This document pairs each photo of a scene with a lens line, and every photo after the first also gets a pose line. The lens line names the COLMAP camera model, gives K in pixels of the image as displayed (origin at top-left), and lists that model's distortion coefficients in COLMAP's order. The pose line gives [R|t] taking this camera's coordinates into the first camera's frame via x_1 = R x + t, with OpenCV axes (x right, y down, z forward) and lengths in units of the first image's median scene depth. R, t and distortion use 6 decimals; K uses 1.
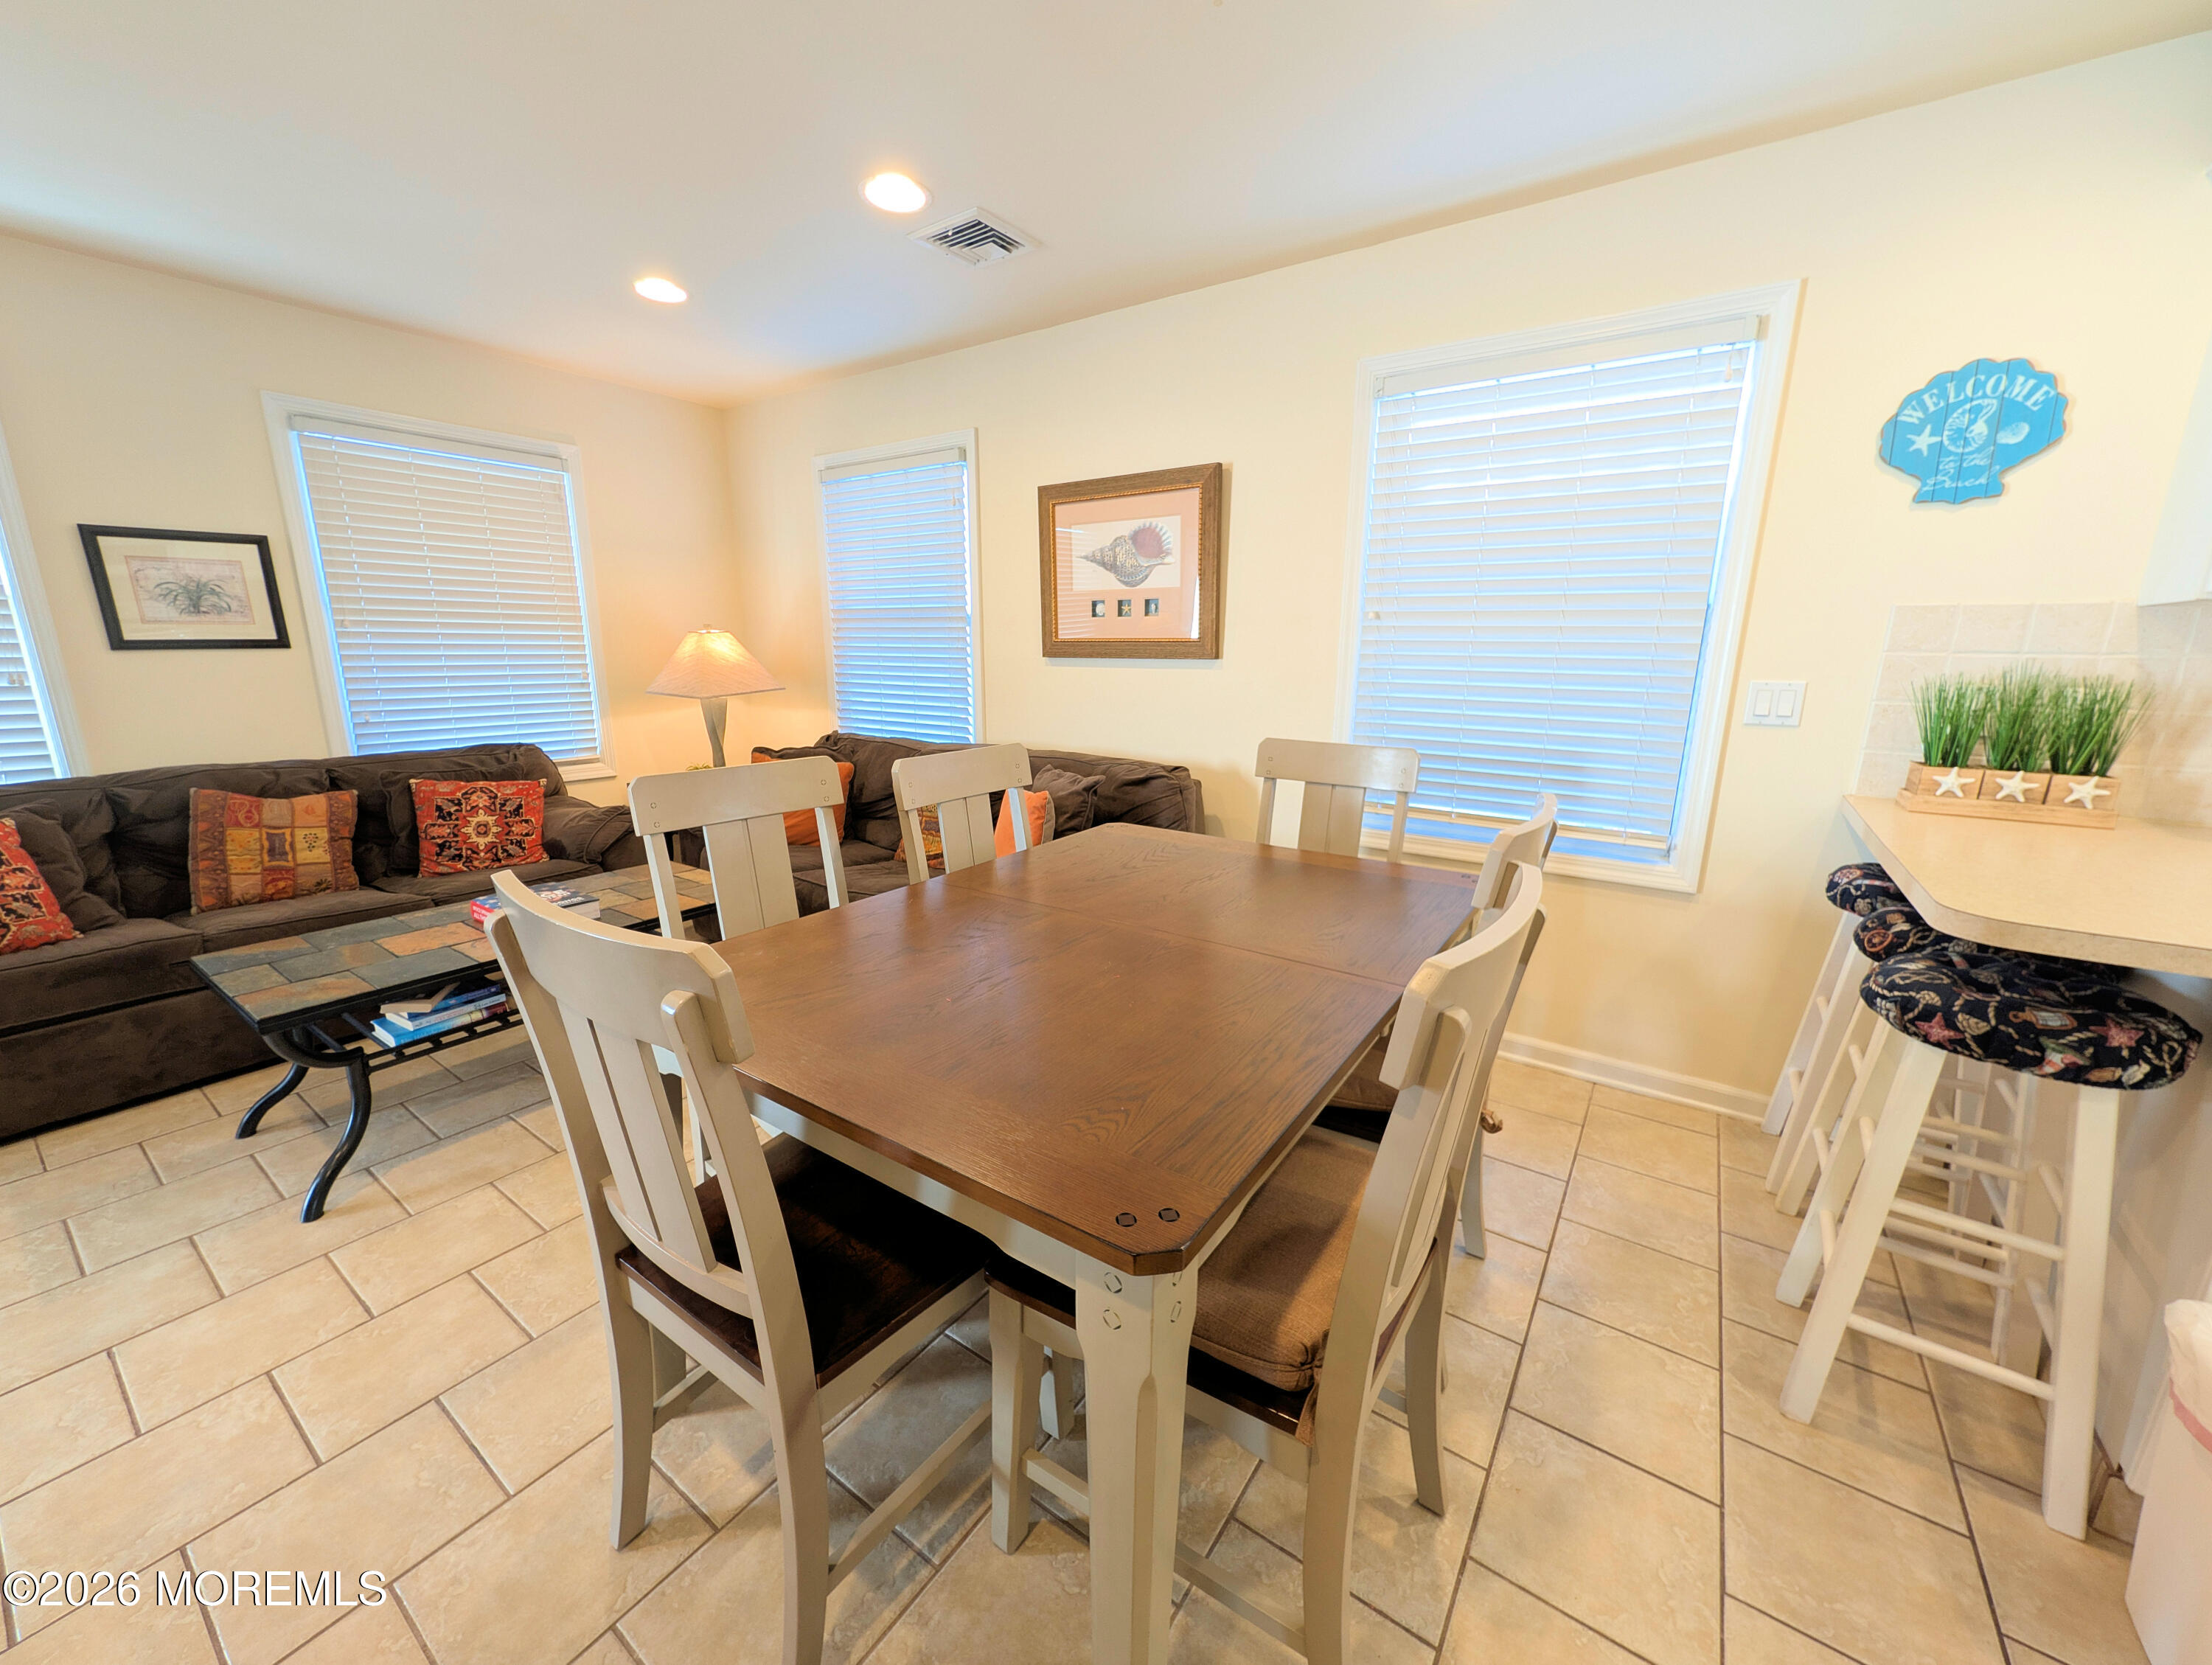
lens RADIAL K [[853.2, 0, 1101.8], [0, 853.2, 839.9], [0, 0, 1]] dist [0.003888, -0.000850]
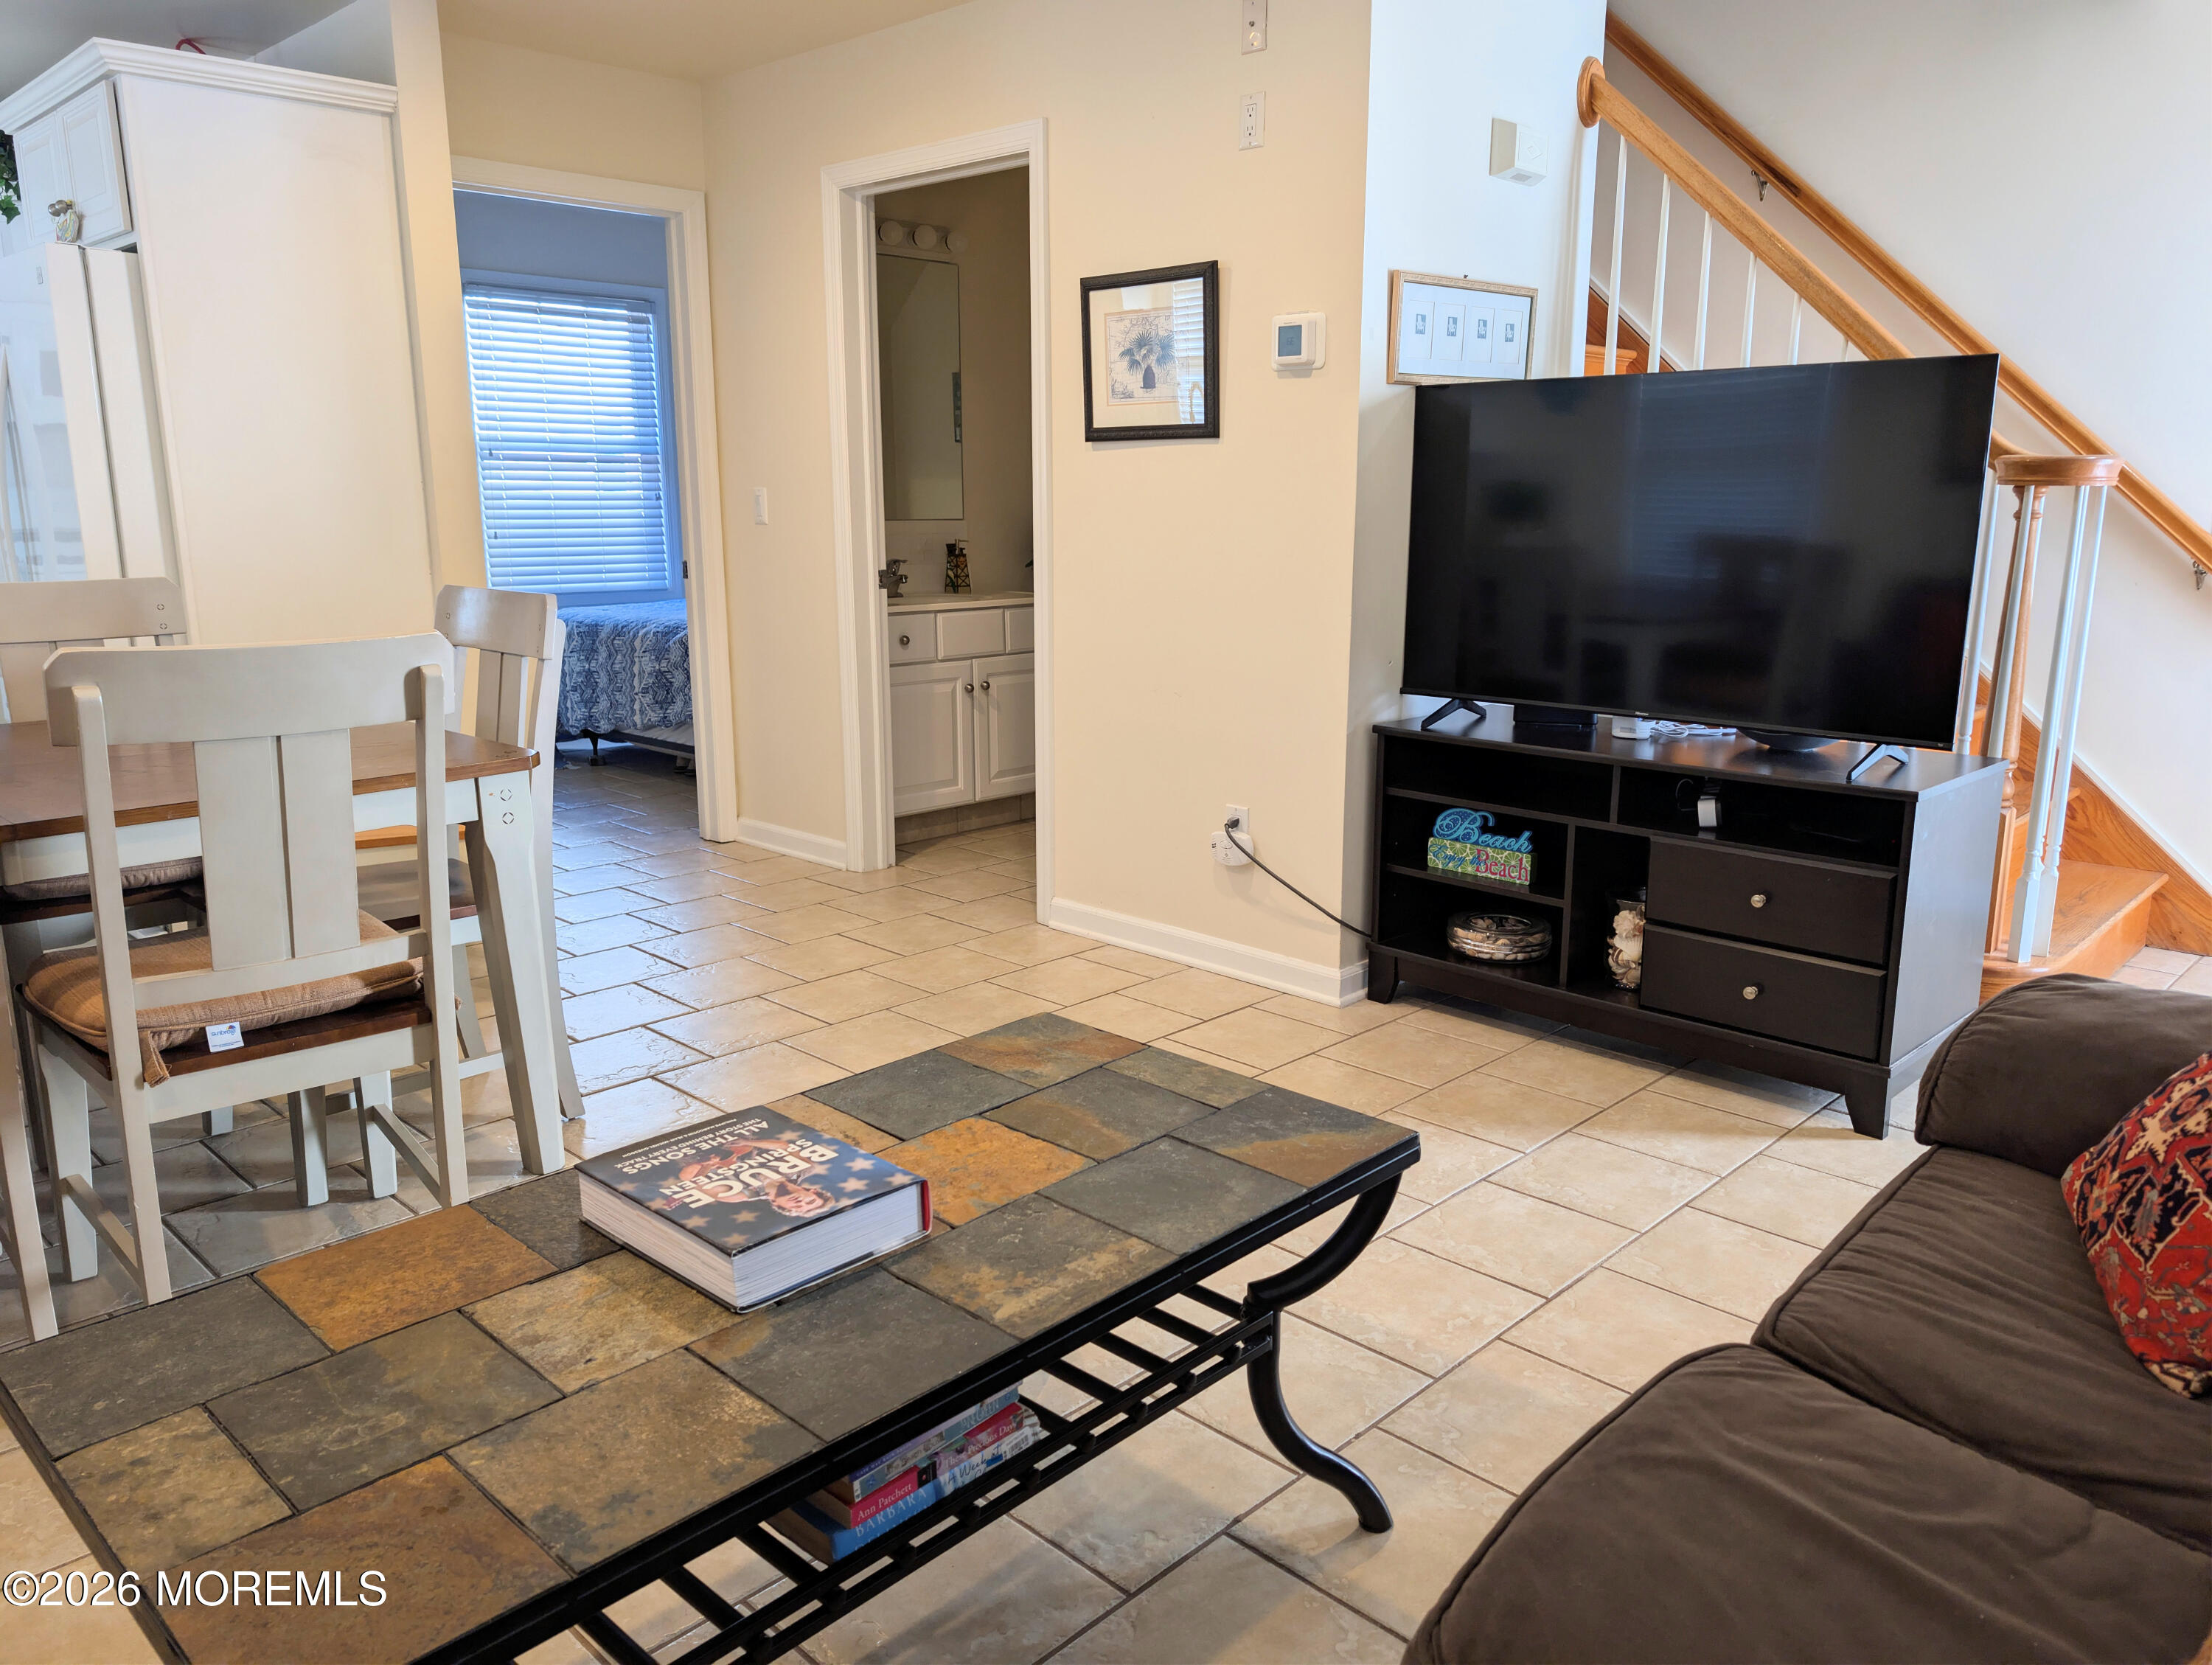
lens RADIAL K [[1580.8, 0, 1114.9], [0, 1580.8, 834.9], [0, 0, 1]] dist [0.022853, -0.001622]
pose [[-0.988049, -0.043535, 0.147867, -0.704781], [0.024528, 0.902658, 0.429660, -0.251356], [-0.152179, 0.428152, -0.890802, 1.170312]]
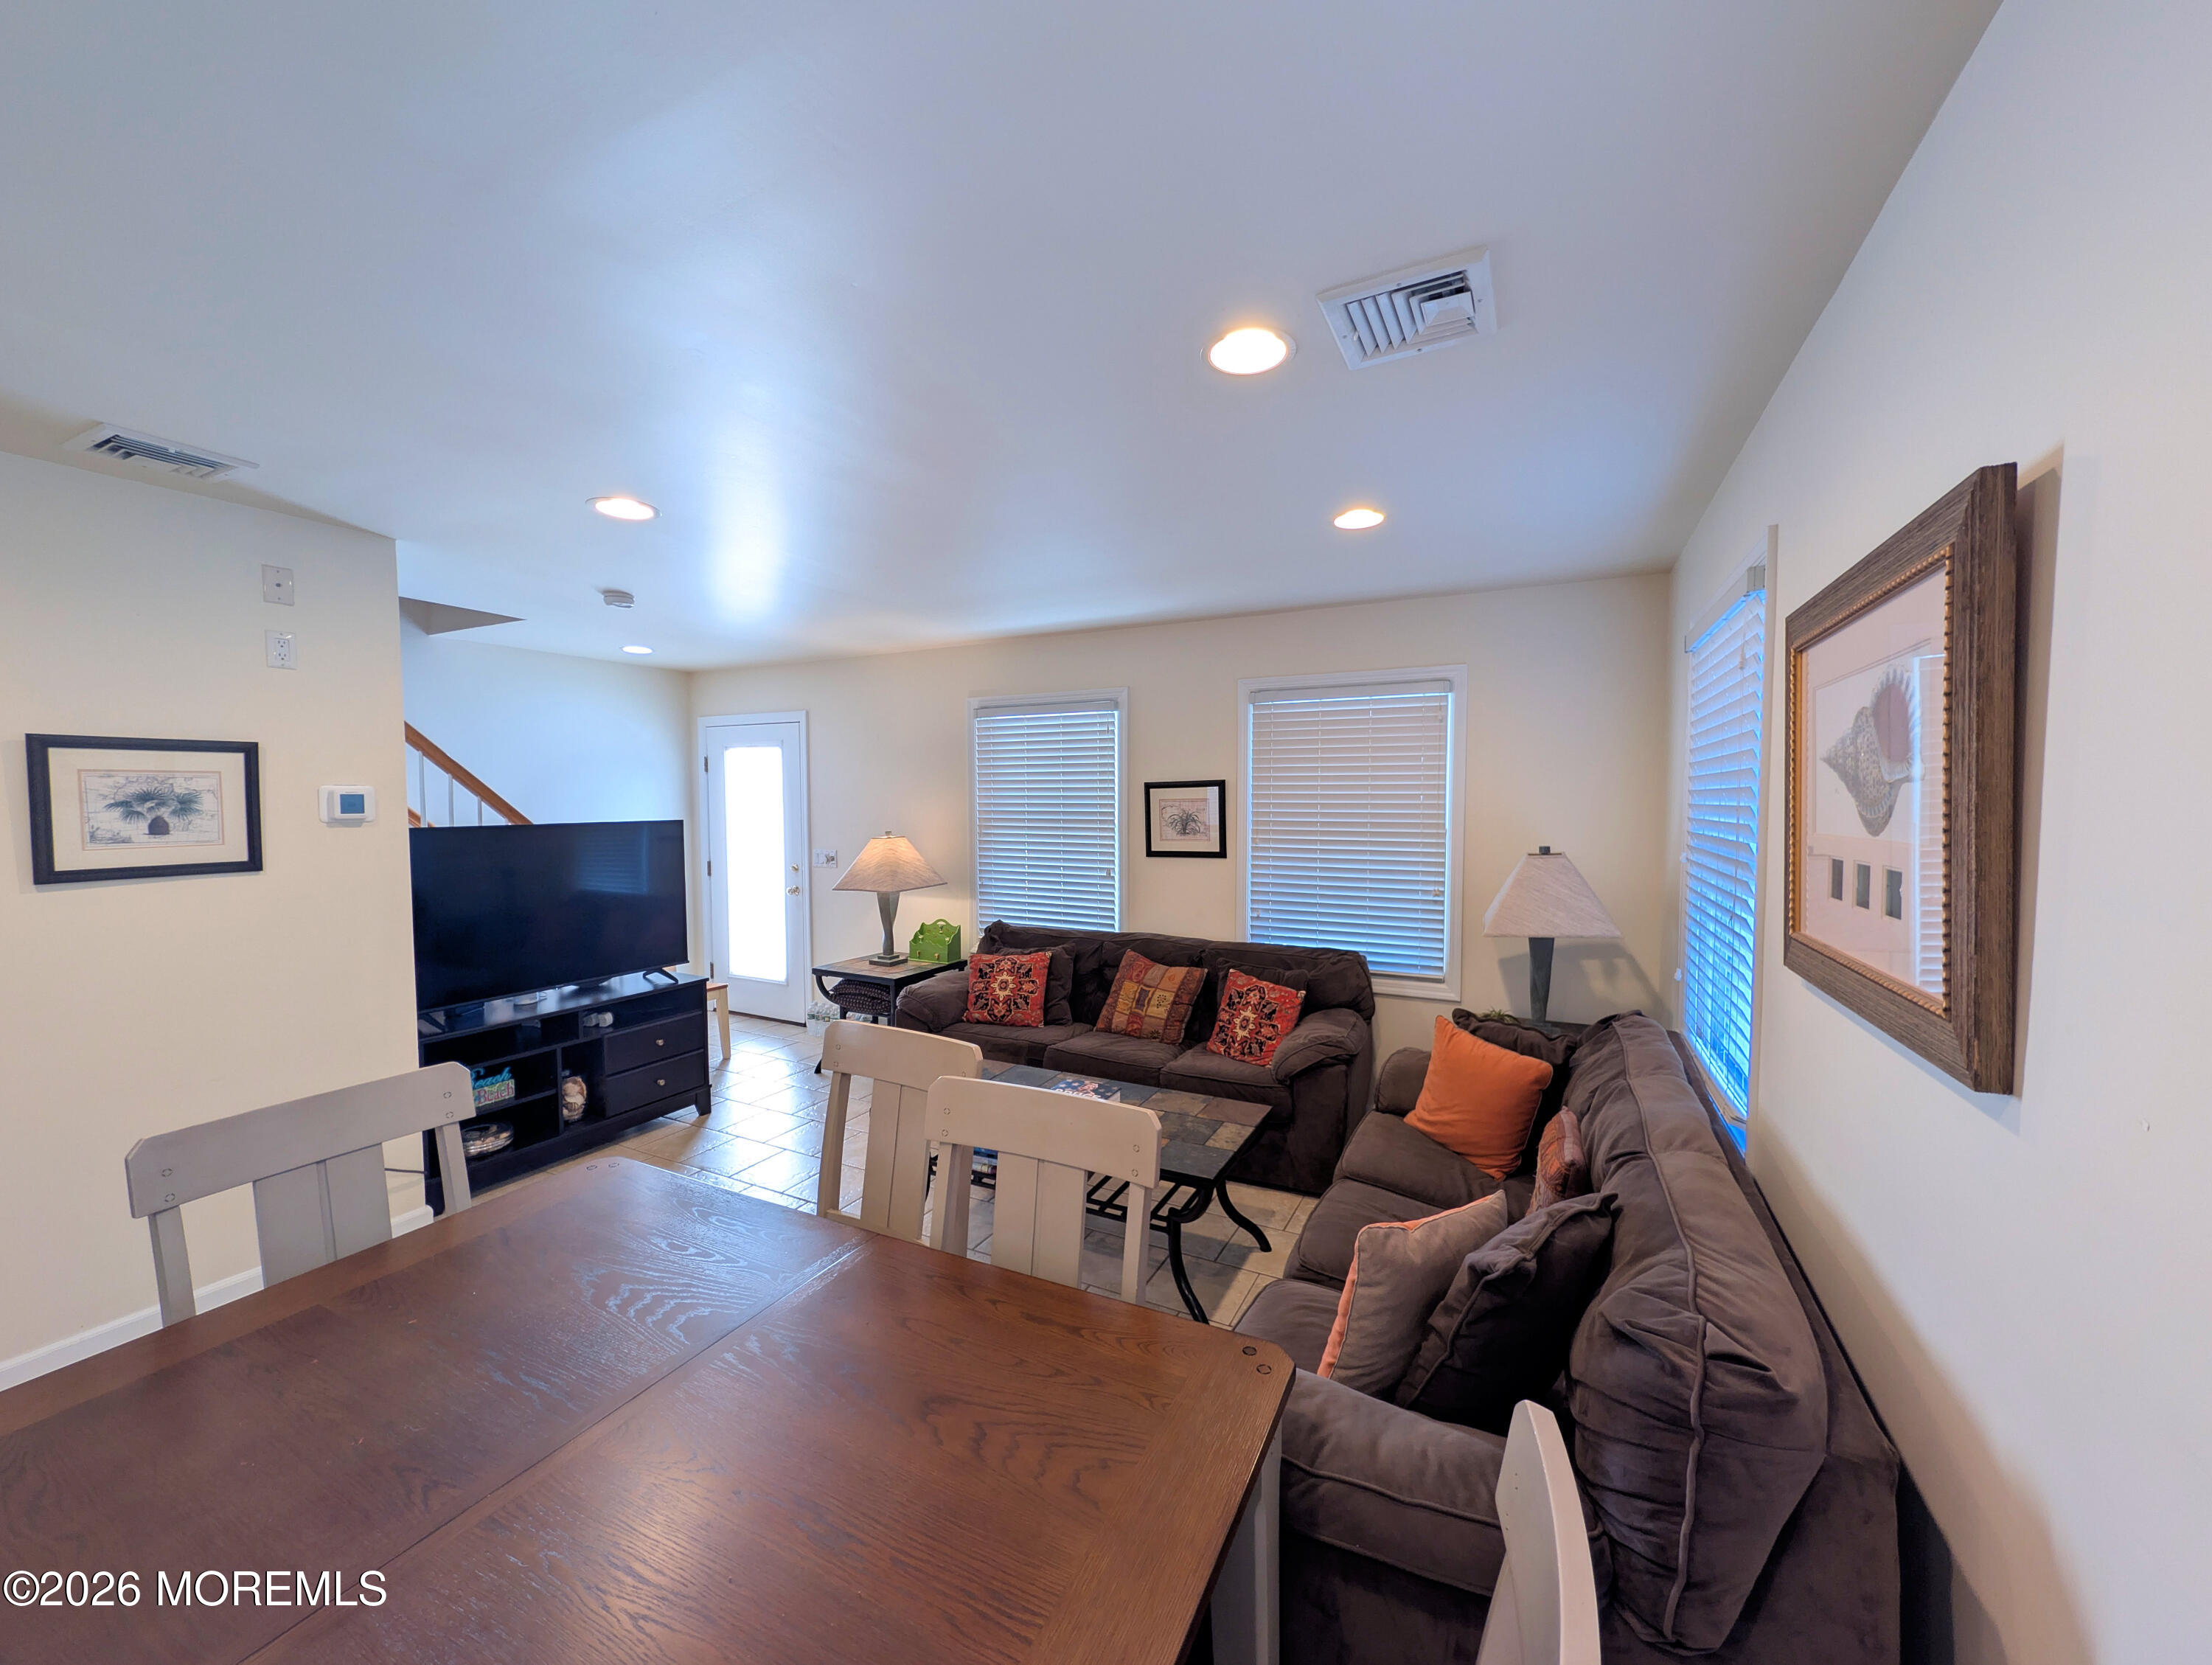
lens RADIAL K [[853.2, 0, 1100.0], [0, 853.2, 841.3], [0, 0, 1]] dist [0.003888, -0.000850]
pose [[0.132341, 0.040659, -0.990370, 0.374562], [-0.220867, 0.975247, 0.010524, -0.226257], [0.966283, 0.217347, 0.138046, 0.631062]]
